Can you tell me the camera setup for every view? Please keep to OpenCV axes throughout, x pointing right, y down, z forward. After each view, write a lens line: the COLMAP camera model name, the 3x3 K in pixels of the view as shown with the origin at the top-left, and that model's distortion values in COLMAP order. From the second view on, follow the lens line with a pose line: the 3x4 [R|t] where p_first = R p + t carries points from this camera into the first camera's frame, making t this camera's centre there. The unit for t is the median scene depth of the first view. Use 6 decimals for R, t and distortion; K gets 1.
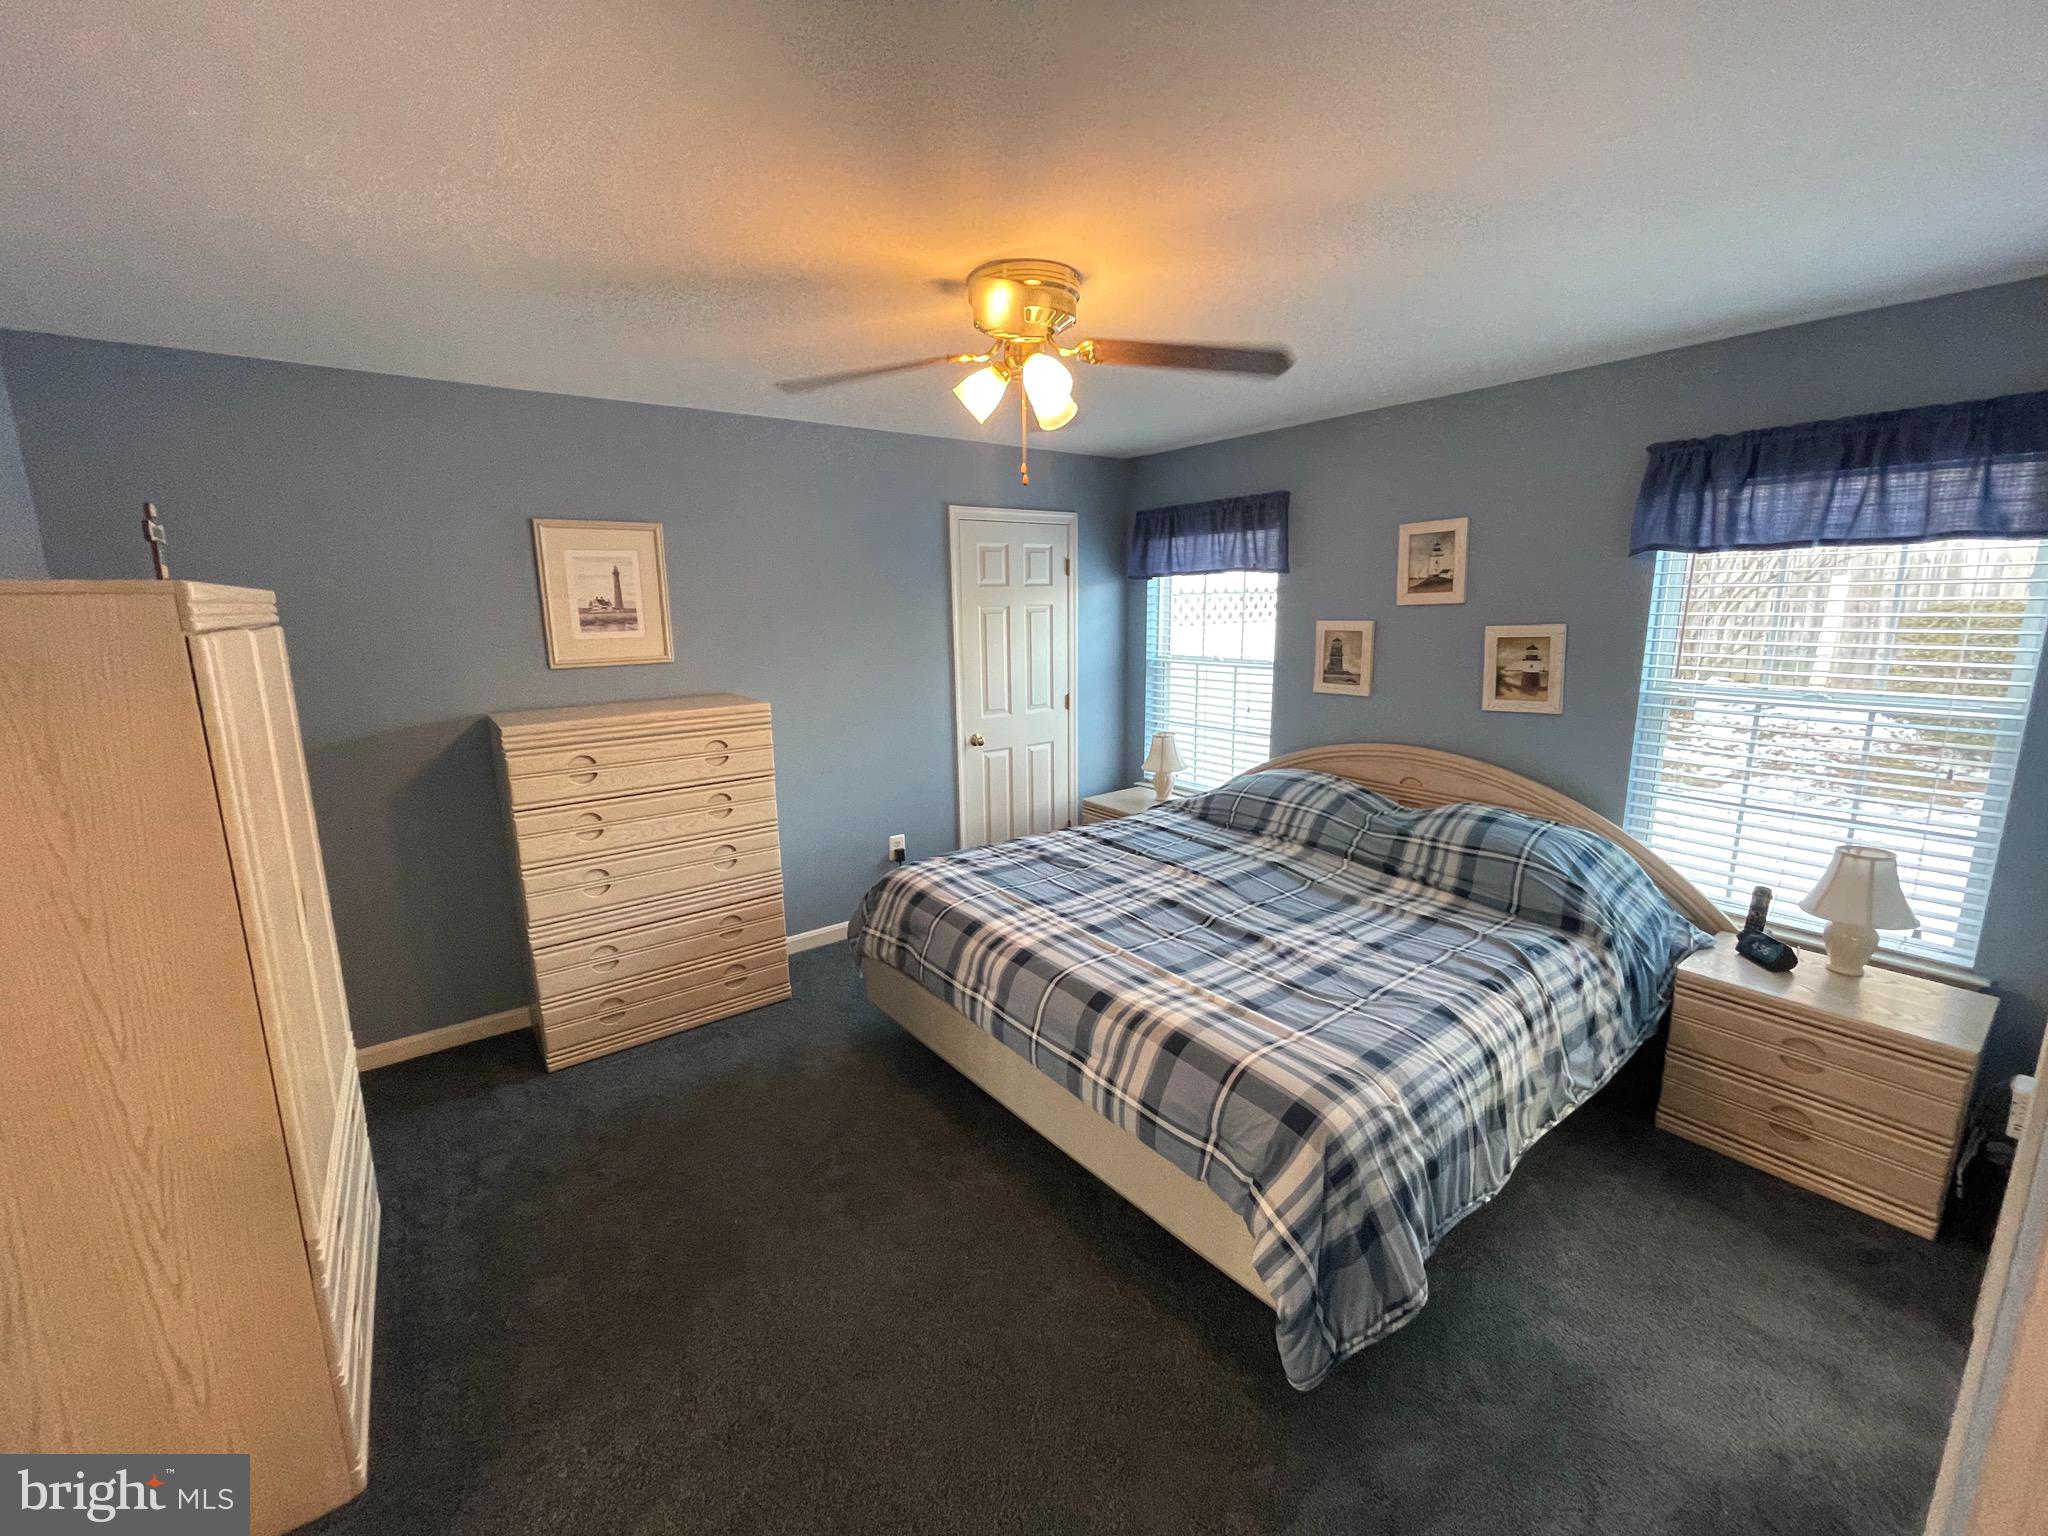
lens RADIAL K [[831.8, 0, 1024.0], [0, 831.8, 768.0], [0, 0, 1]] dist [-0.003500, -0.000001]
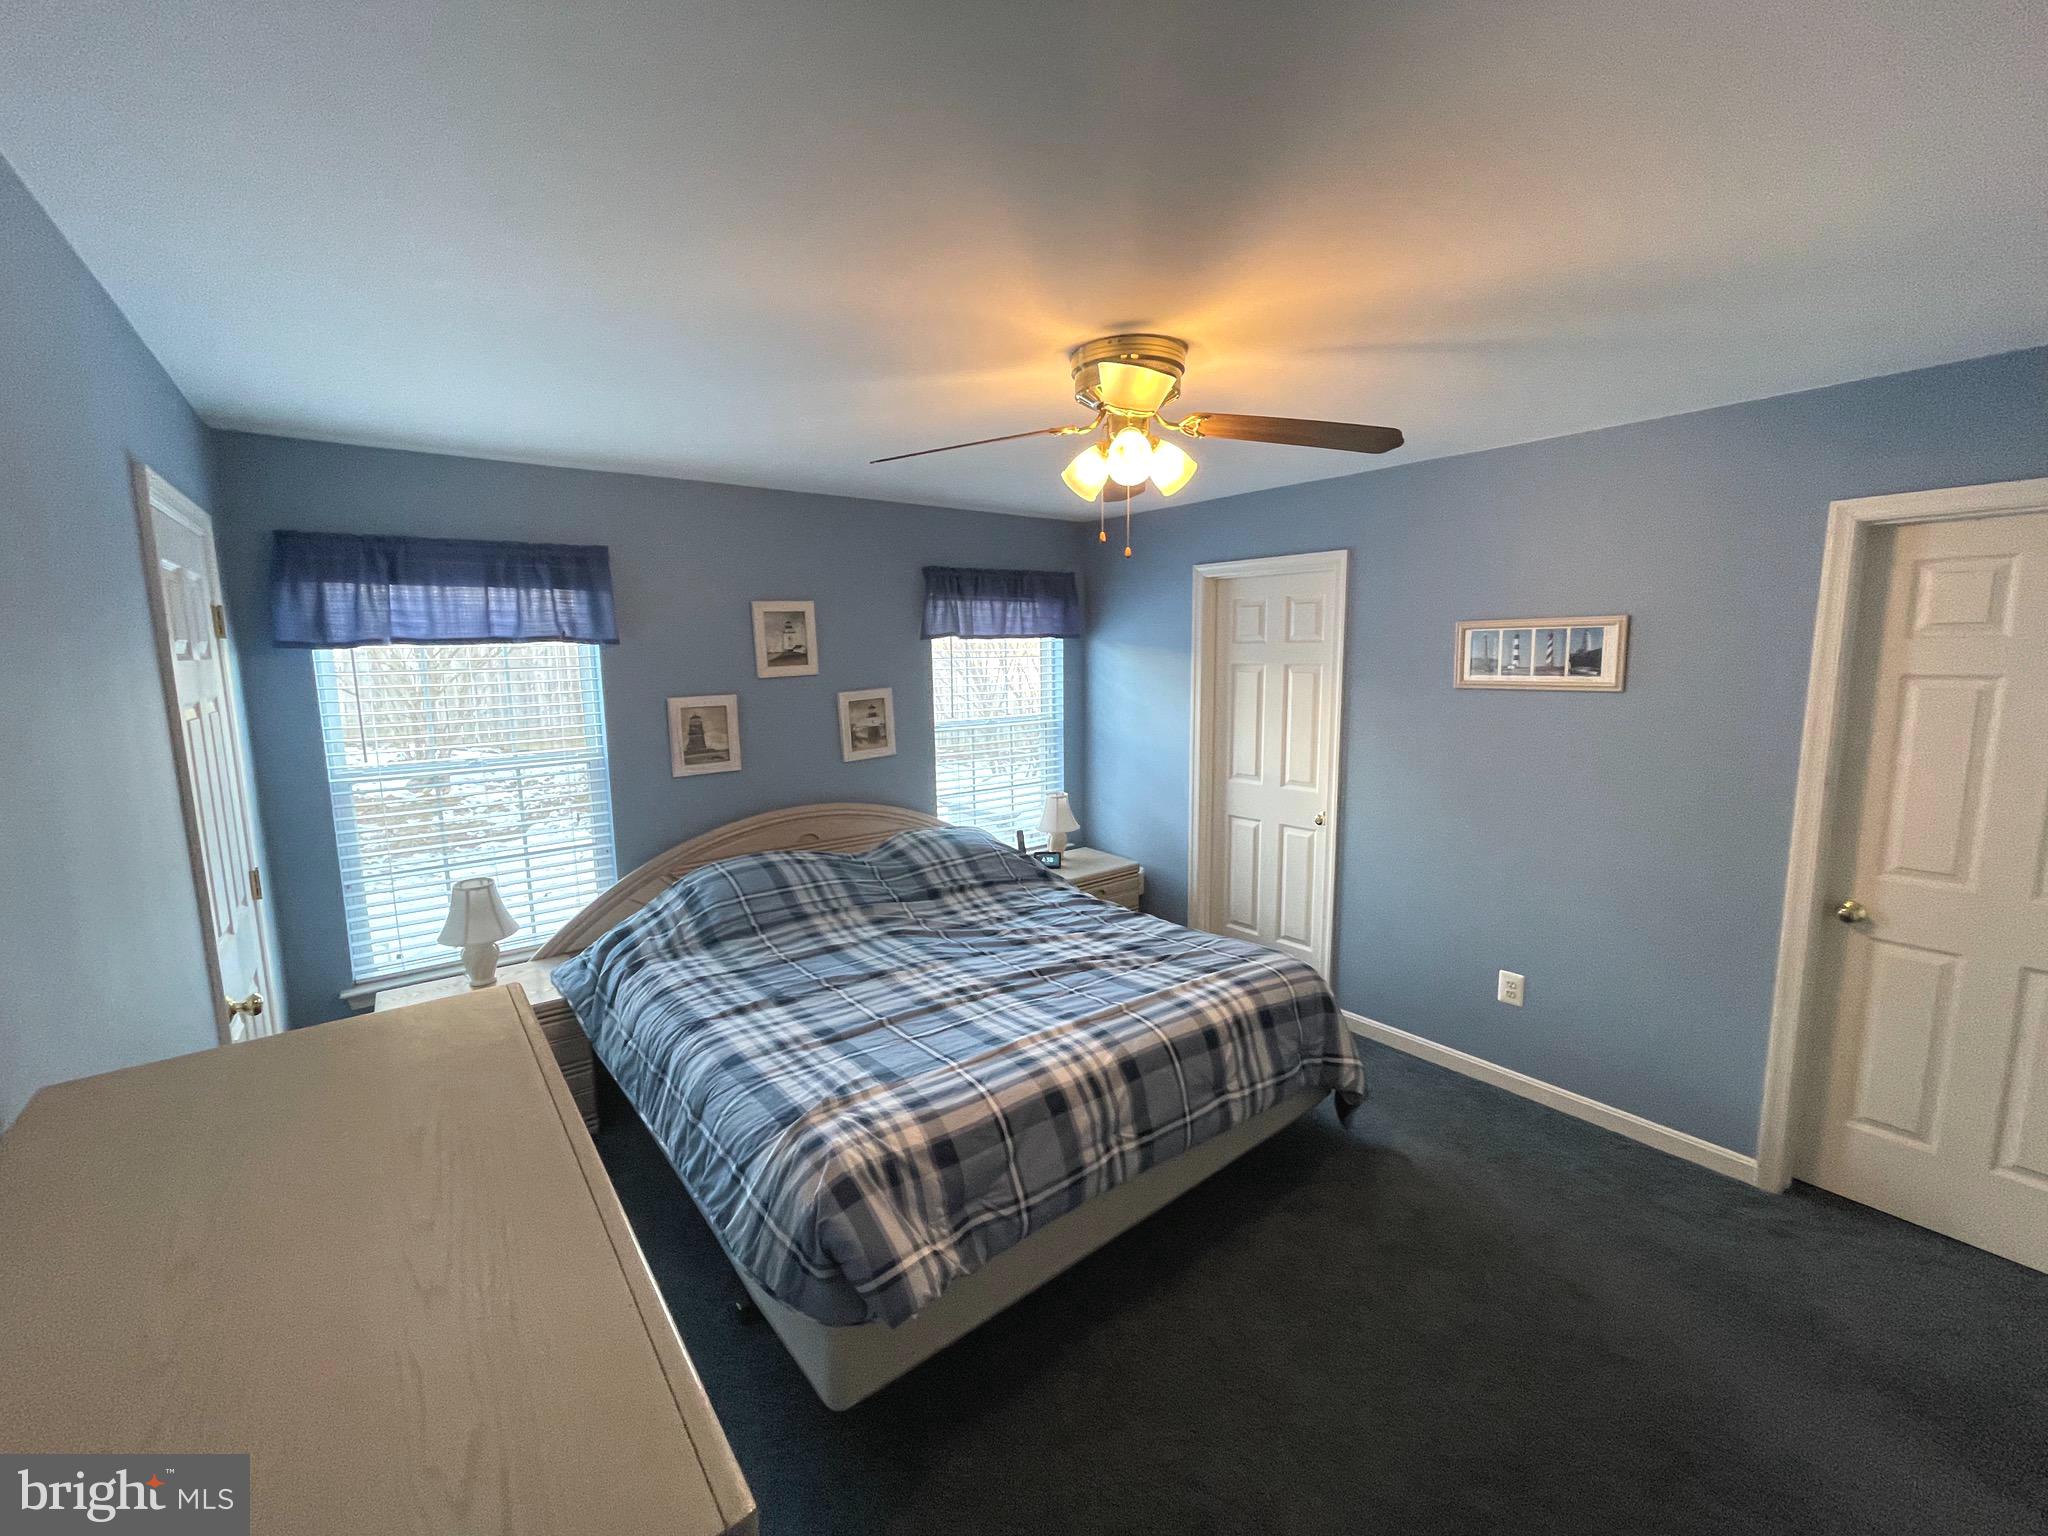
lens RADIAL K [[764.9, 0, 1018.5], [0, 764.9, 746.4], [0, 0, 1]] dist [-0.043710, 0.000006]
pose [[-0.004393, -0.095969, 0.995375, -0.545655], [0.222072, 0.970436, 0.094545, -0.143550], [-0.975020, 0.221460, 0.017049, 0.754640]]
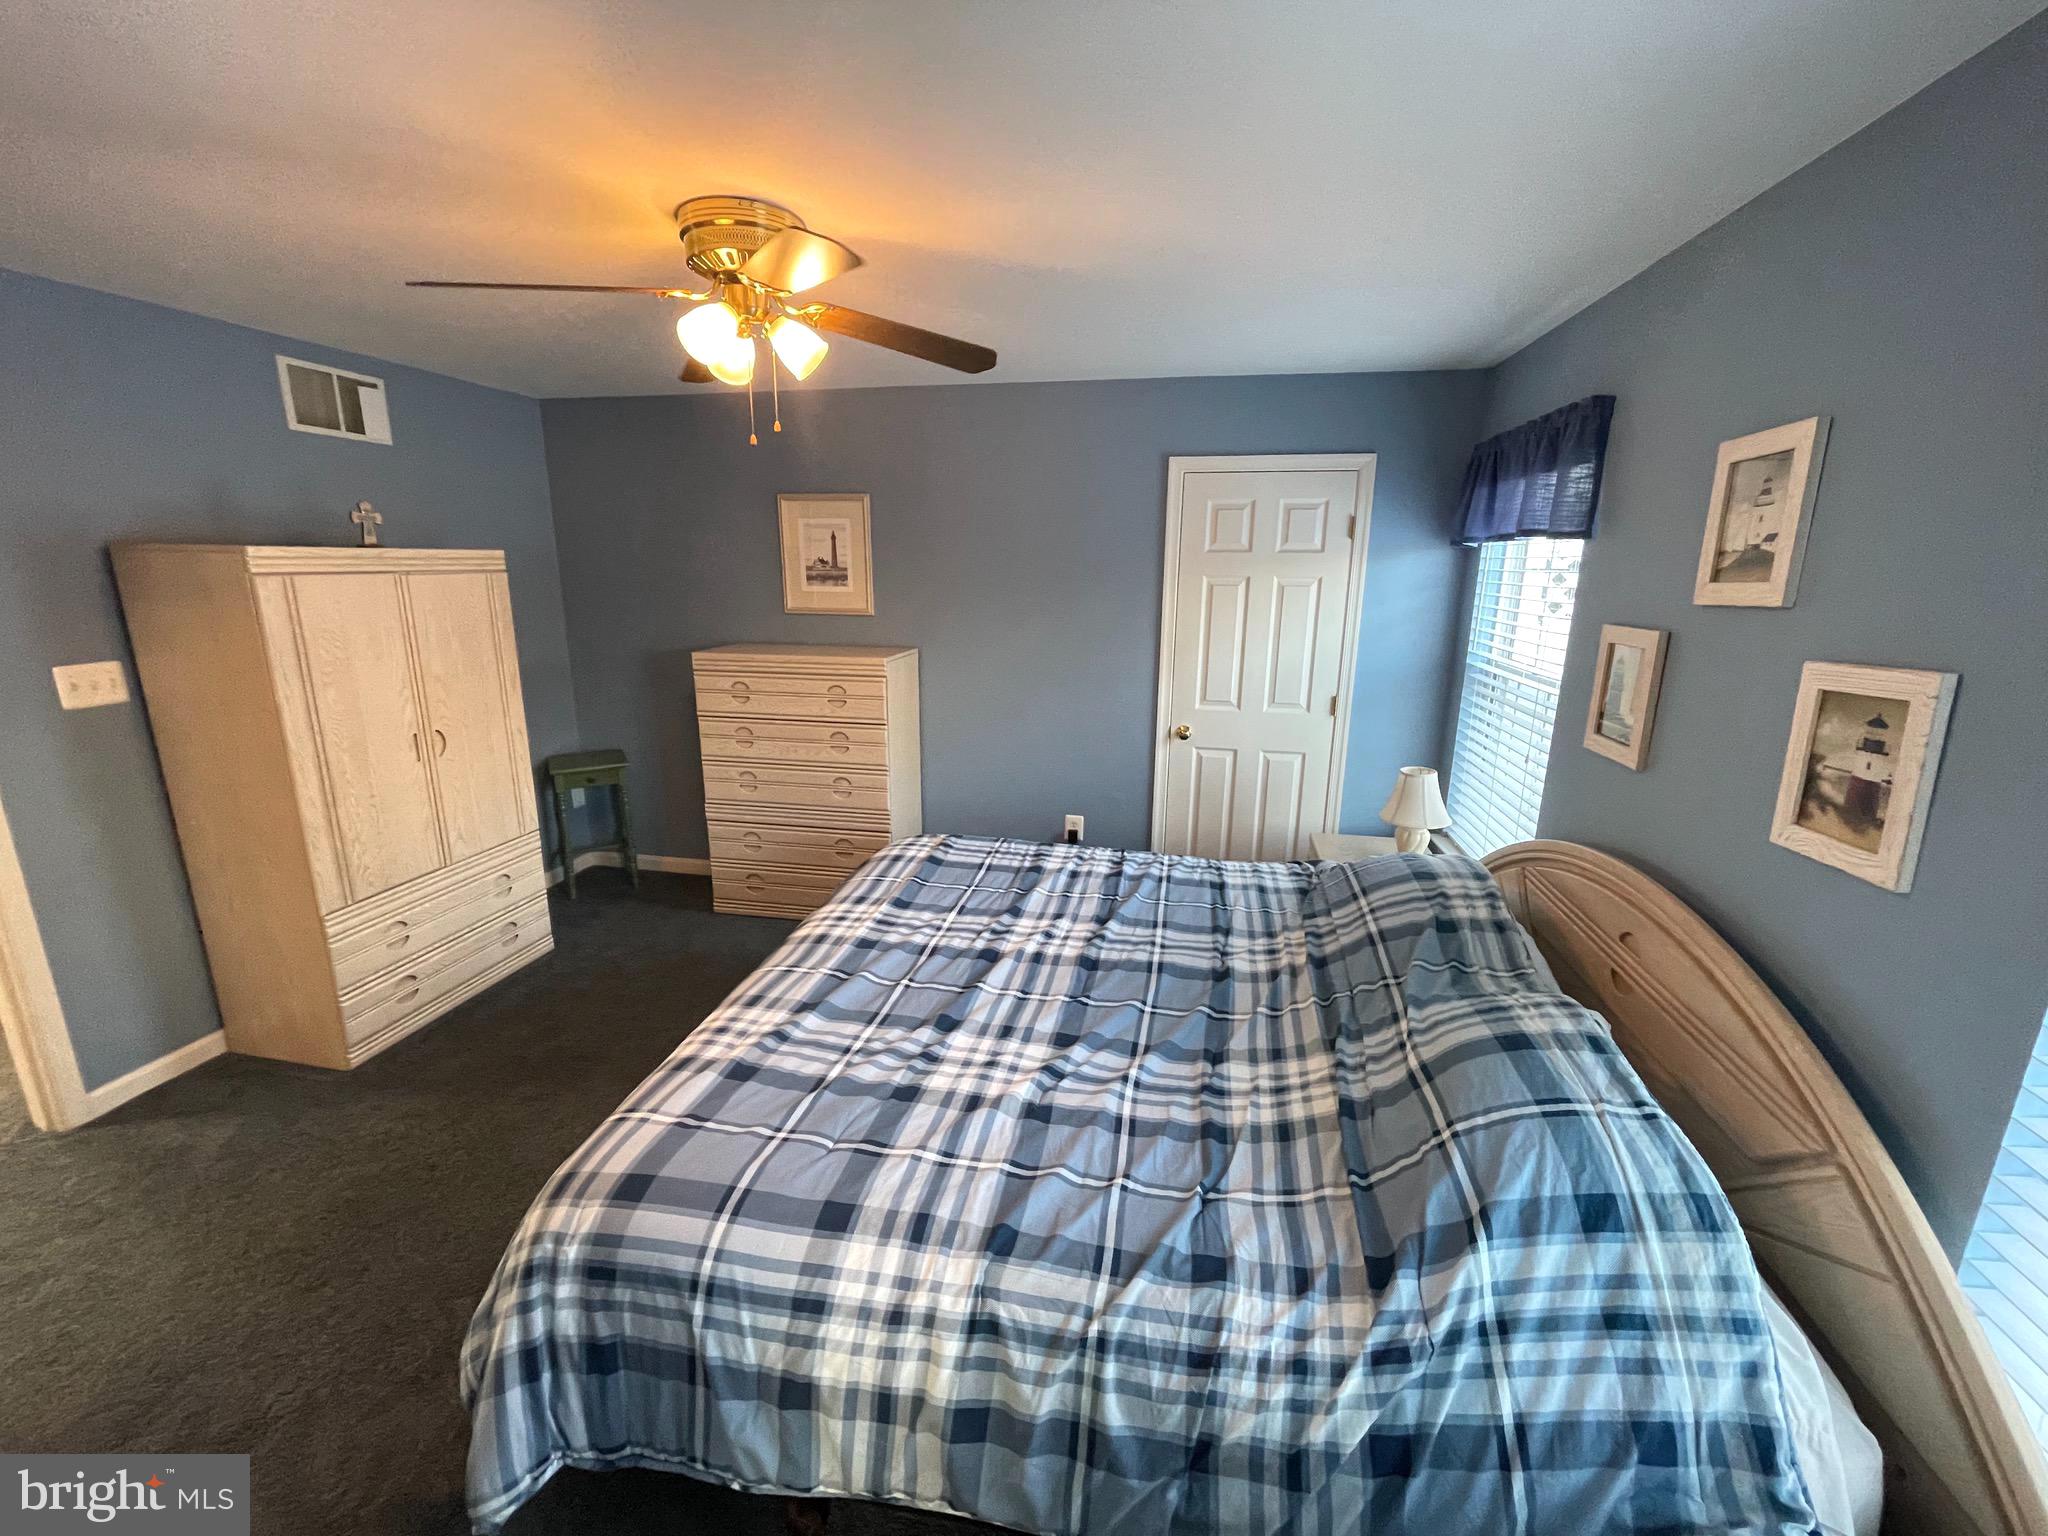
lens RADIAL K [[831.8, 0, 1024.0], [0, 831.8, 768.0], [0, 0, 1]] dist [-0.003500, -0.000001]
pose [[0.664110, 0.202120, -0.719795, 0.615560], [-0.168257, 0.978471, 0.119517, -0.097410], [0.728455, 0.041738, 0.683821, 0.389849]]
